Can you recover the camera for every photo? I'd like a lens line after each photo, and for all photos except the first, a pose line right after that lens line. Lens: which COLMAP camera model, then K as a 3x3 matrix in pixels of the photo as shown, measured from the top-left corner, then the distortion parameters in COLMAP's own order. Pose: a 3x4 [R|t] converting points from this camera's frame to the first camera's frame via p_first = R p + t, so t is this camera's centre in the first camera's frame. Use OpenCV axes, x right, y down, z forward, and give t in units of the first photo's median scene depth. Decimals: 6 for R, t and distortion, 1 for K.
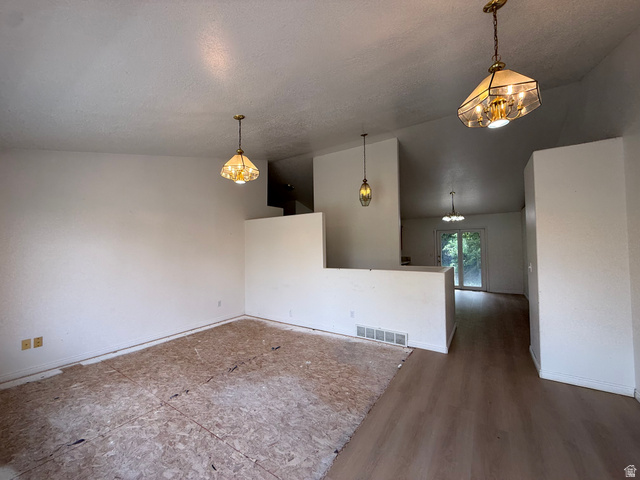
lens RADIAL K [[255.1, 0, 314.0], [0, 255.1, 239.3], [0, 0, 1]] dist [-0.000804, 0.000369]
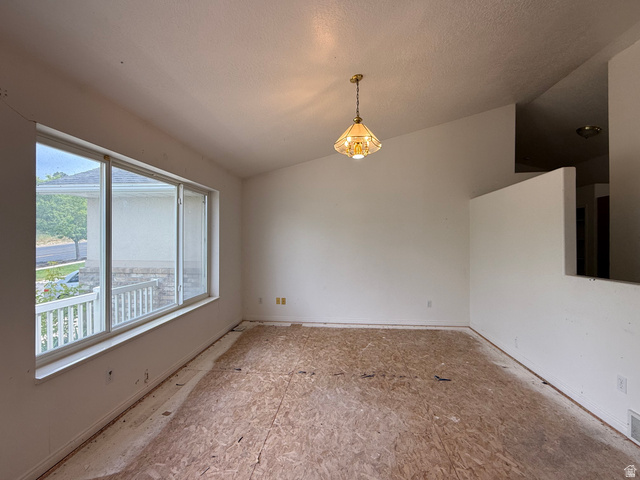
lens RADIAL K [[282.5, 0, 316.4], [0, 282.5, 240.5], [0, 0, 1]] dist [-0.000263, 0.001051]
pose [[0.478616, 0.007192, -0.877995, 0.410309], [0.027188, 0.999366, 0.023008, 0.021460], [0.877603, -0.034883, 0.478117, 0.382897]]
